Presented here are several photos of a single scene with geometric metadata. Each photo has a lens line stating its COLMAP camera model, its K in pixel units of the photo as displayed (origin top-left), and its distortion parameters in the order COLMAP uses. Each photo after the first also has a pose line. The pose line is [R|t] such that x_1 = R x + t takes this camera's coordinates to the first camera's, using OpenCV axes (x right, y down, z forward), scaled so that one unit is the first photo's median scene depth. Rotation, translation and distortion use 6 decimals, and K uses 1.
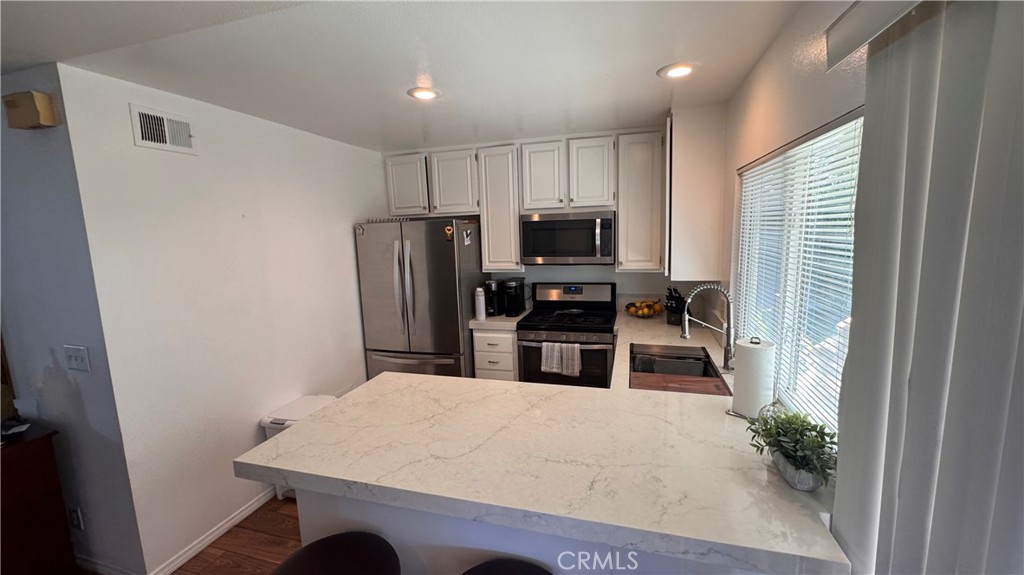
lens RADIAL K [[410.1, 0, 512.6], [0, 410.1, 287.7], [0, 0, 1]] dist [-0.000391, -0.000789]
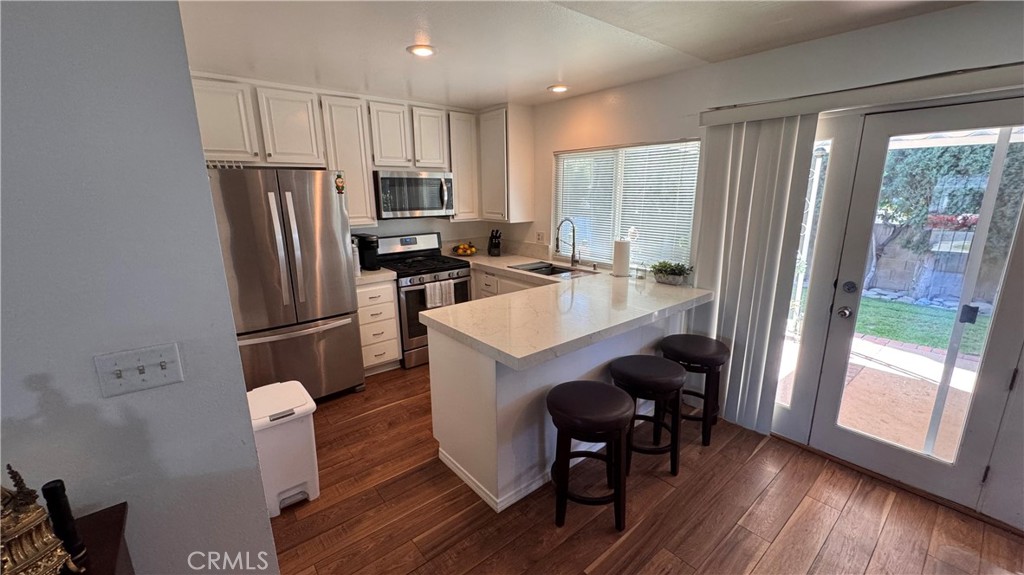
lens RADIAL K [[410.1, 0, 511.8], [0, 410.1, 287.3], [0, 0, 1]] dist [-0.000391, -0.000789]
pose [[0.564714, -0.164005, 0.808826, -0.706398], [0.107155, 0.986330, 0.125183, 0.022497], [-0.818300, 0.015978, 0.574569, 0.127435]]
